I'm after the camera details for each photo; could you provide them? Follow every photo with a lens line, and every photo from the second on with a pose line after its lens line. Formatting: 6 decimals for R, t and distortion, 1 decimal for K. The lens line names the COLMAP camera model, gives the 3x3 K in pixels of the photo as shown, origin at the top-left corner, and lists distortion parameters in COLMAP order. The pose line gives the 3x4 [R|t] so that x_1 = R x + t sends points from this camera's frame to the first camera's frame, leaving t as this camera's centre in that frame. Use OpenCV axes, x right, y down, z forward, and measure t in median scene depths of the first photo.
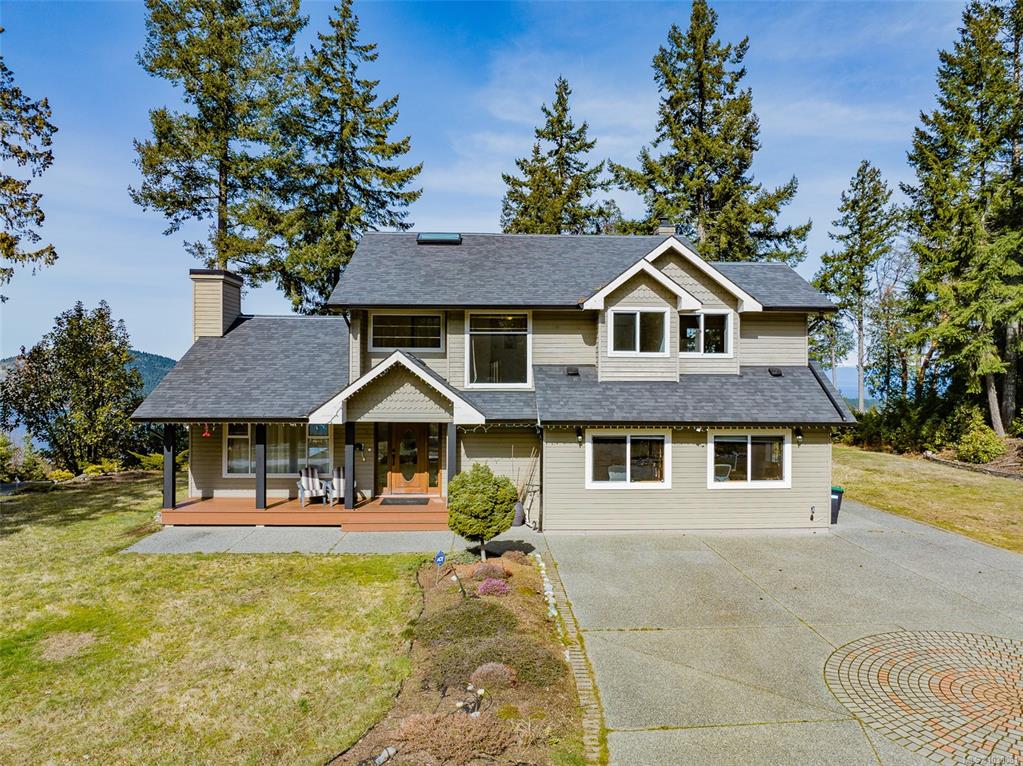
lens RADIAL K [[721.3, 0, 514.4], [0, 721.3, 383.0], [0, 0, 1]] dist [-0.037627, 0.000244]
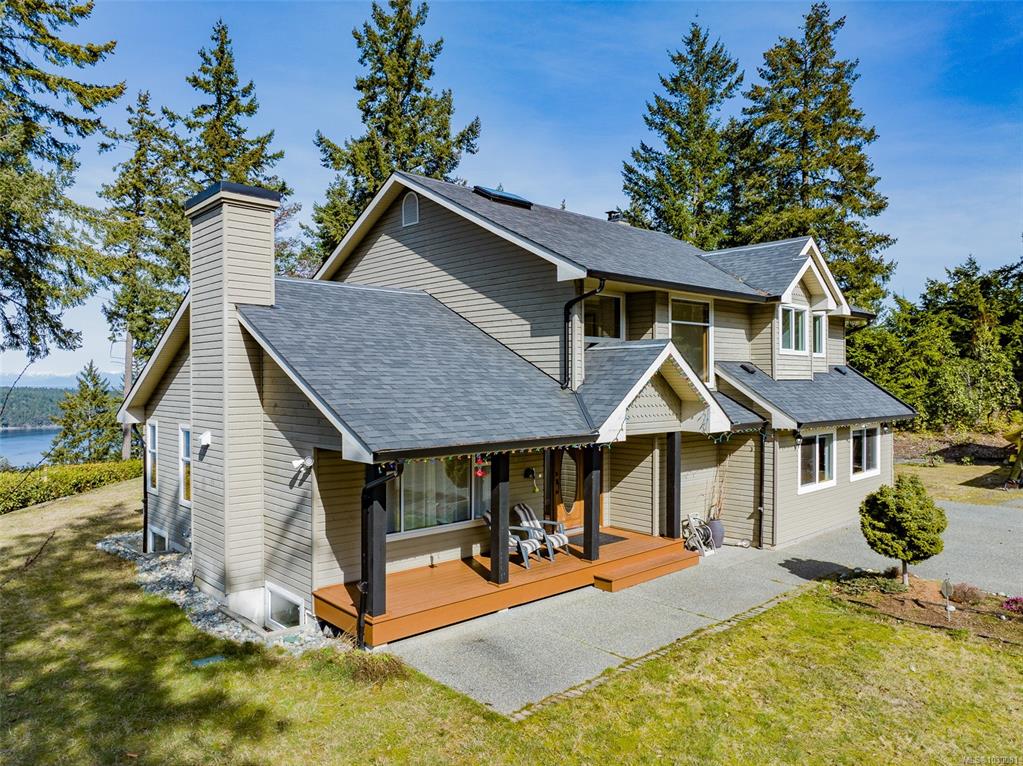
lens RADIAL K [[721.3, 0, 514.4], [0, 721.3, 383.0], [0, 0, 1]] dist [-0.037627, 0.000244]
pose [[0.757533, -0.006353, 0.652766, -0.725769], [0.007991, 0.999968, 0.000458, -0.001152], [-0.652748, 0.004869, 0.757560, 0.490607]]
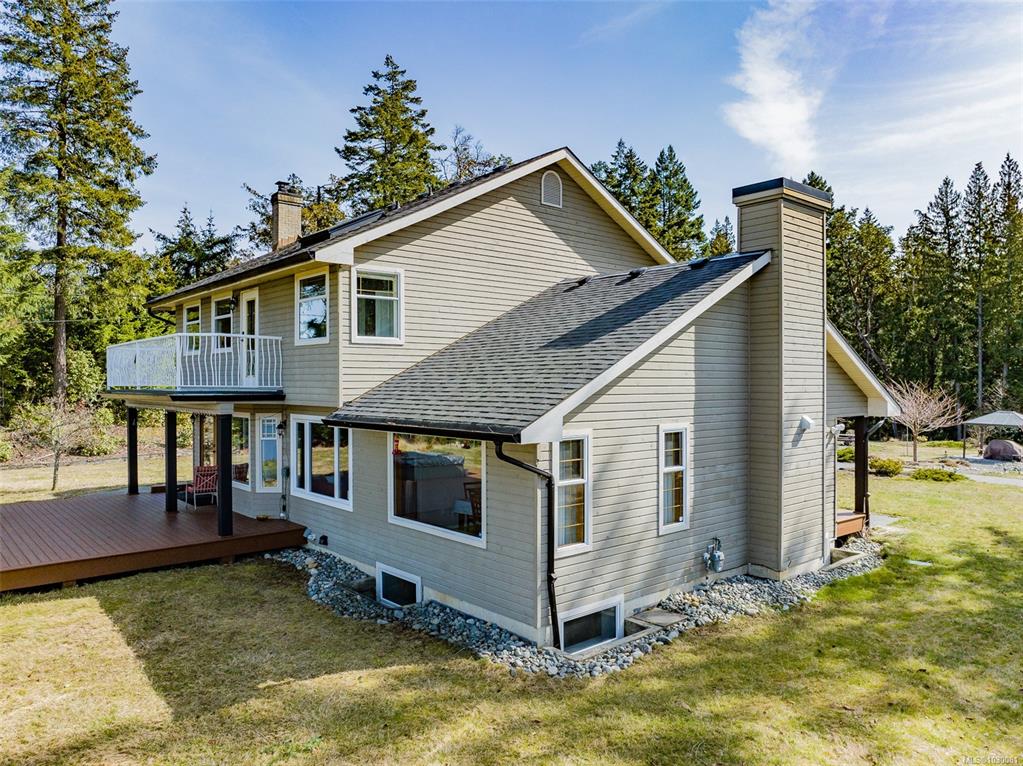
lens RADIAL K [[721.3, 0, 514.4], [0, 721.3, 383.0], [0, 0, 1]] dist [-0.037627, 0.000244]
pose [[-0.624422, -0.005025, 0.781071, -0.880015], [0.003198, 0.999954, 0.008989, 0.004723], [-0.781080, 0.008111, -0.624378, 1.807287]]
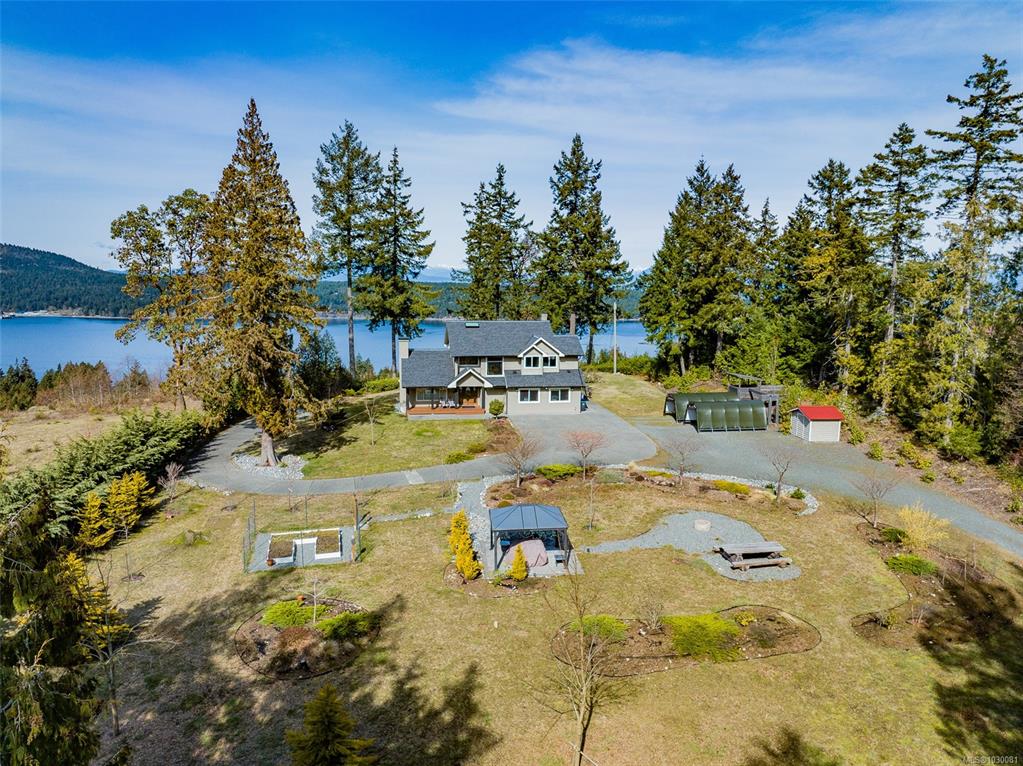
lens RADIAL K [[730.6, 0, 512.6], [0, 730.6, 388.3], [0, 0, 1]] dist [-0.031538, -0.002129]
pose [[0.994170, -0.011420, 0.107214, -0.332648], [-0.004287, 0.989402, 0.145140, -0.474368], [-0.107735, -0.144754, 0.983585, -2.695767]]
